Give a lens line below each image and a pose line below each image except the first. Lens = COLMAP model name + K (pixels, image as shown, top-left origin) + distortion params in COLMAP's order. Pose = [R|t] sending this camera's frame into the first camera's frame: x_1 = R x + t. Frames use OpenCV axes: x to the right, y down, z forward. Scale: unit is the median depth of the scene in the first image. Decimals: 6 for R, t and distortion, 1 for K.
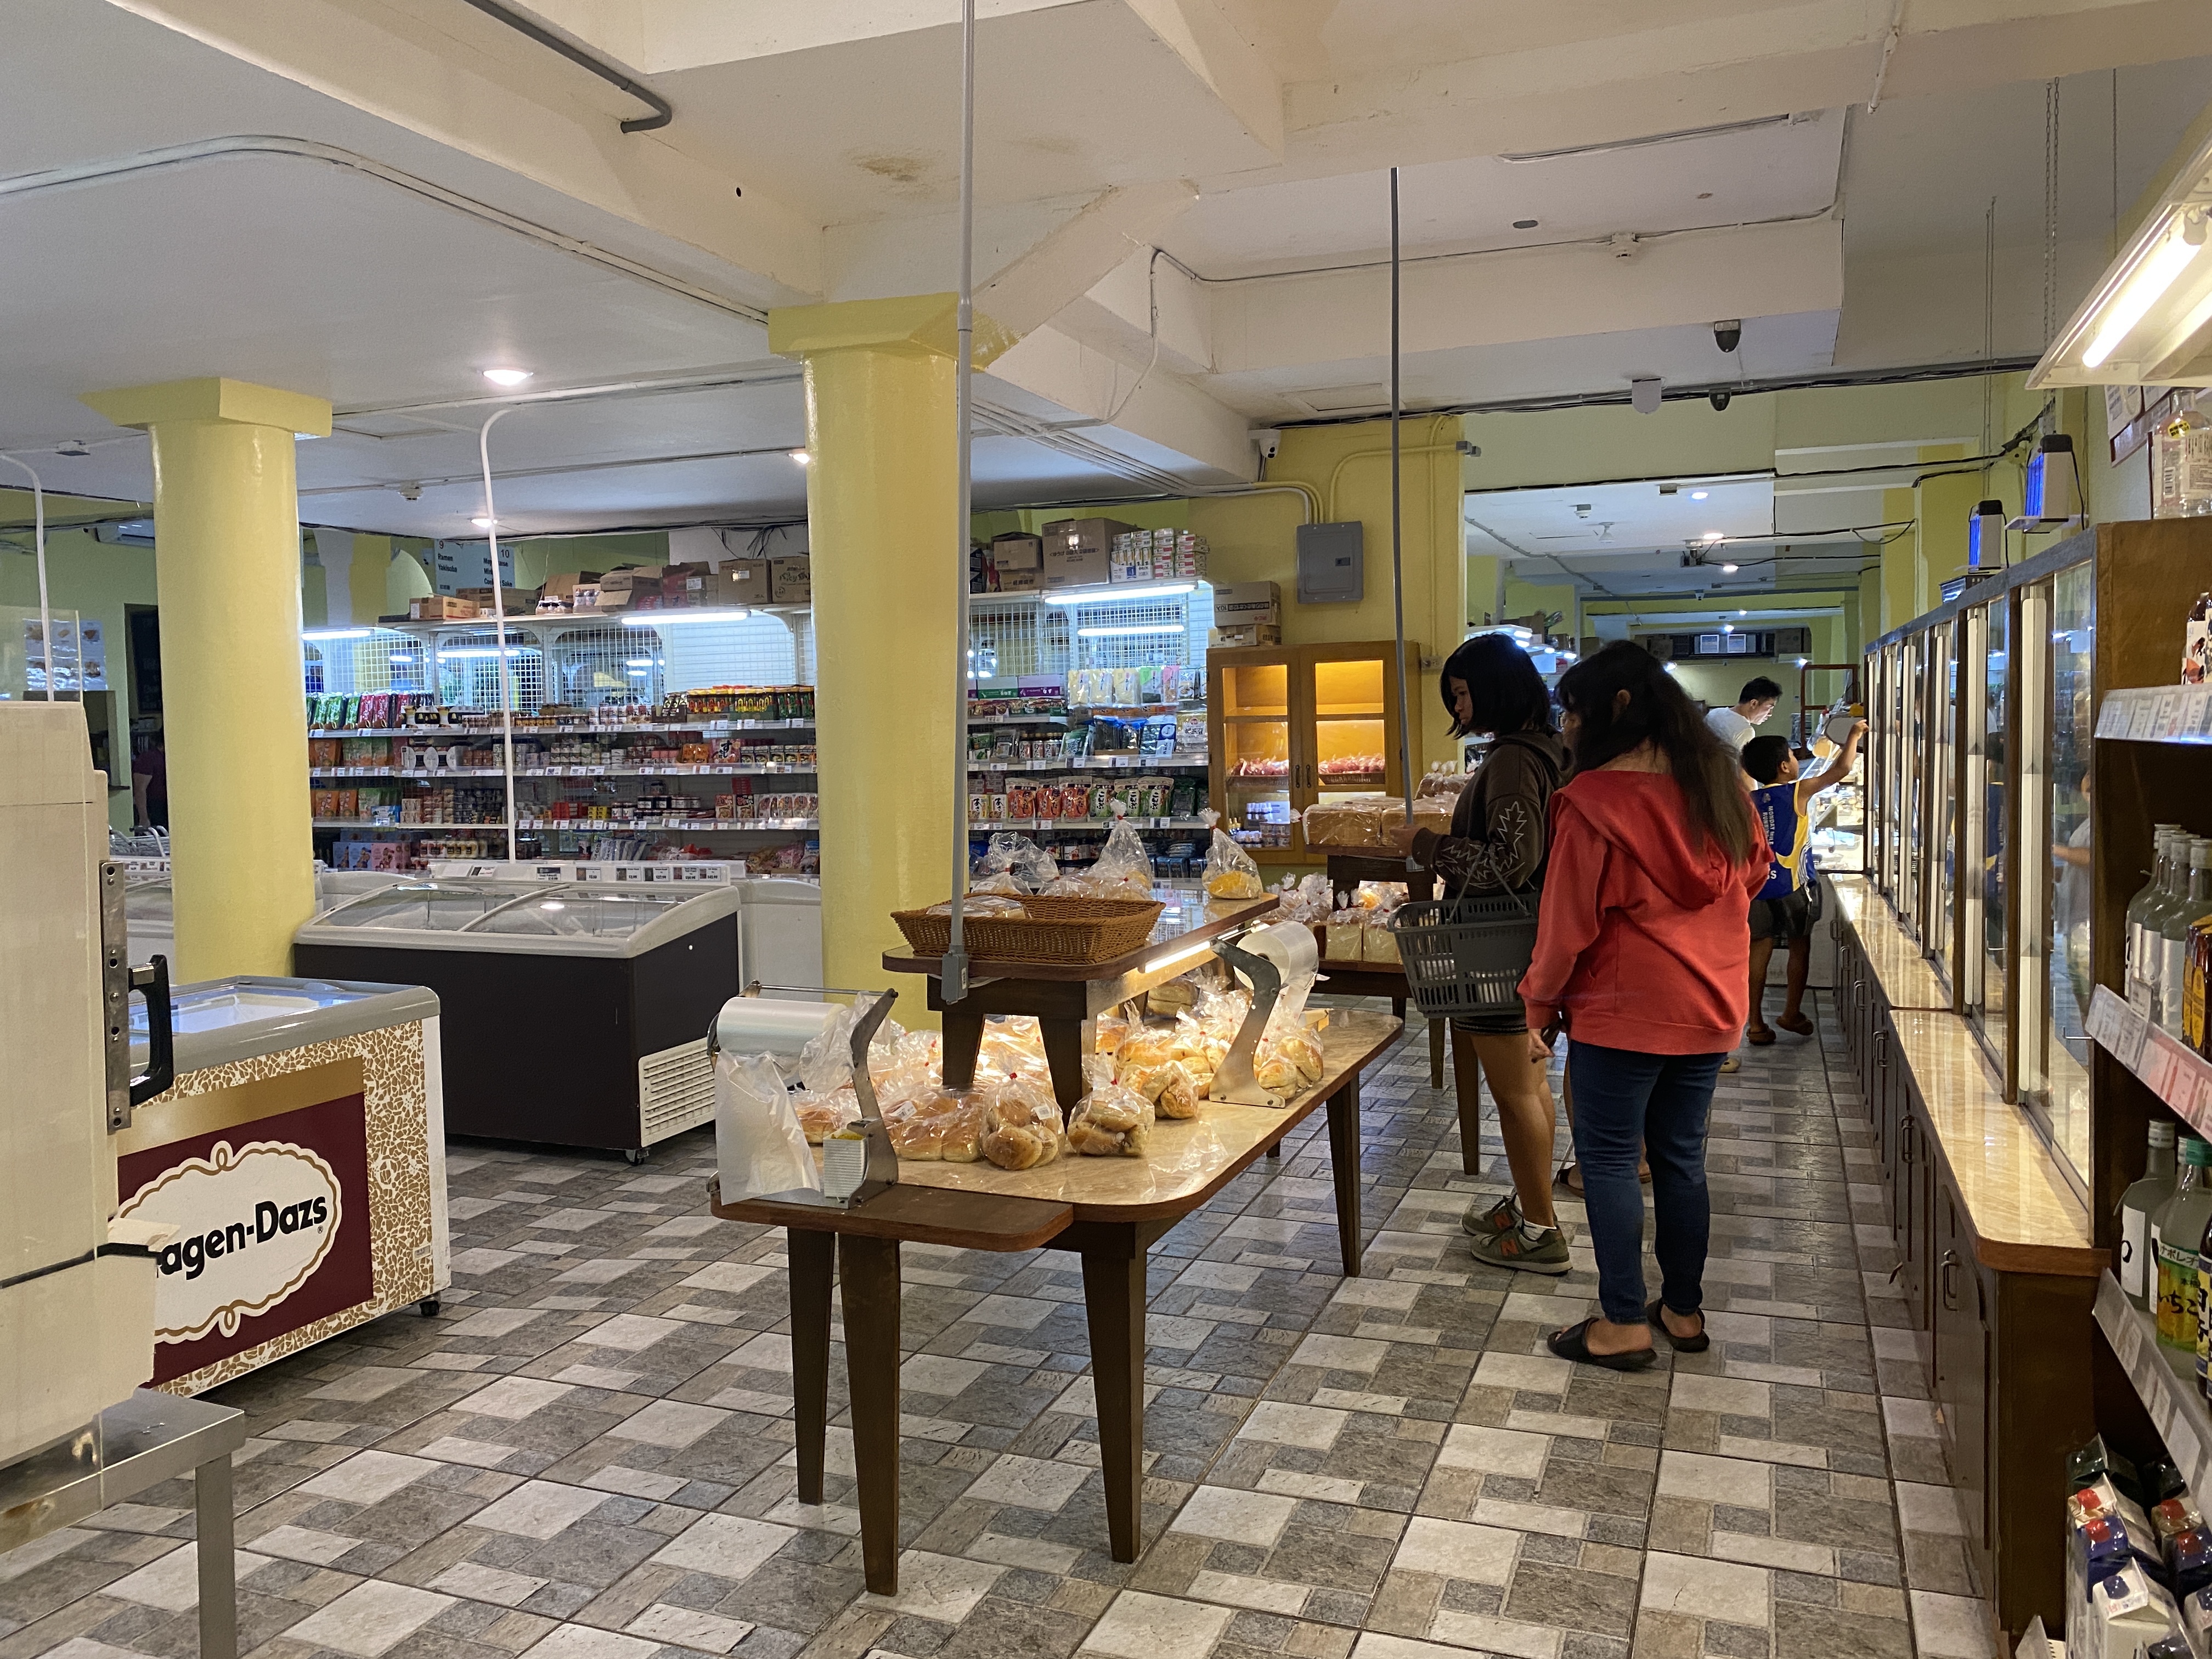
lens RADIAL K [[1707.6, 0, 1106.0], [0, 1707.6, 829.5], [0, 0, 1]] dist [0.098431, -0.000045]
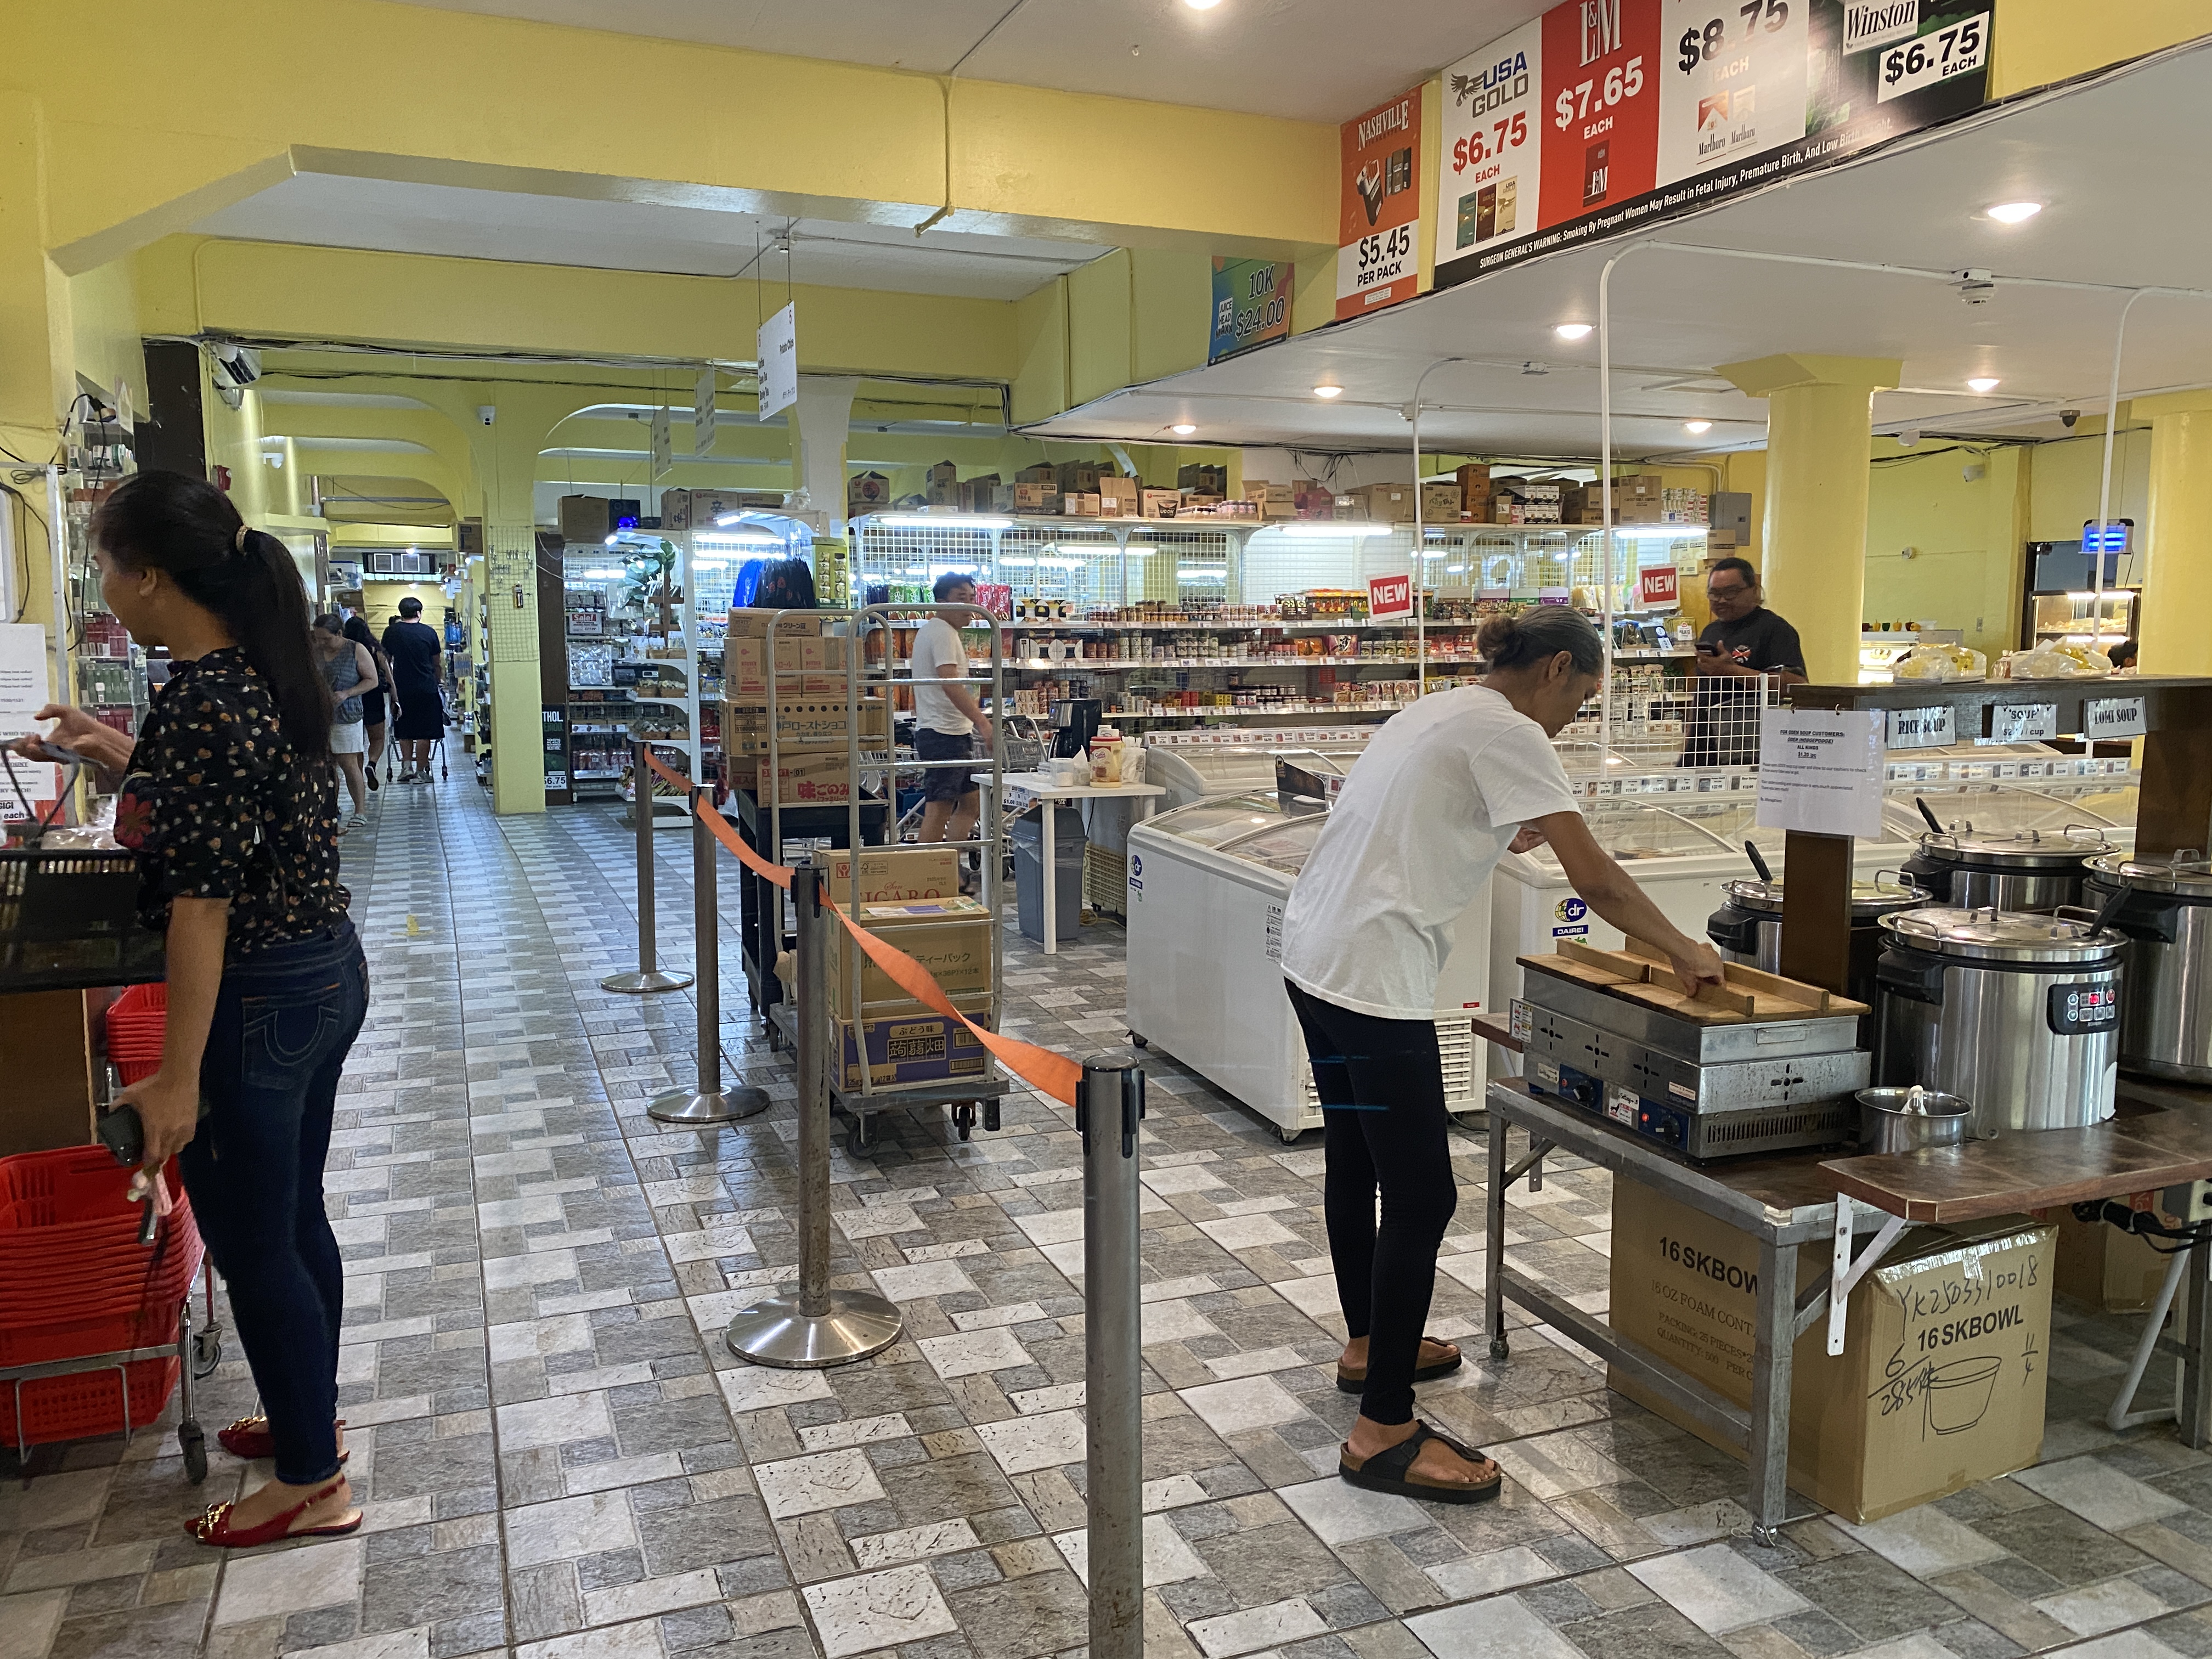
lens RADIAL K [[1707.6, 0, 1106.0], [0, 1707.6, 829.5], [0, 0, 1]] dist [0.098431, -0.000045]
pose [[0.732698, -0.067334, 0.677215, -1.110284], [0.022181, 0.996927, 0.075125, -0.010650], [-0.680192, -0.040022, 0.731940, 0.229263]]
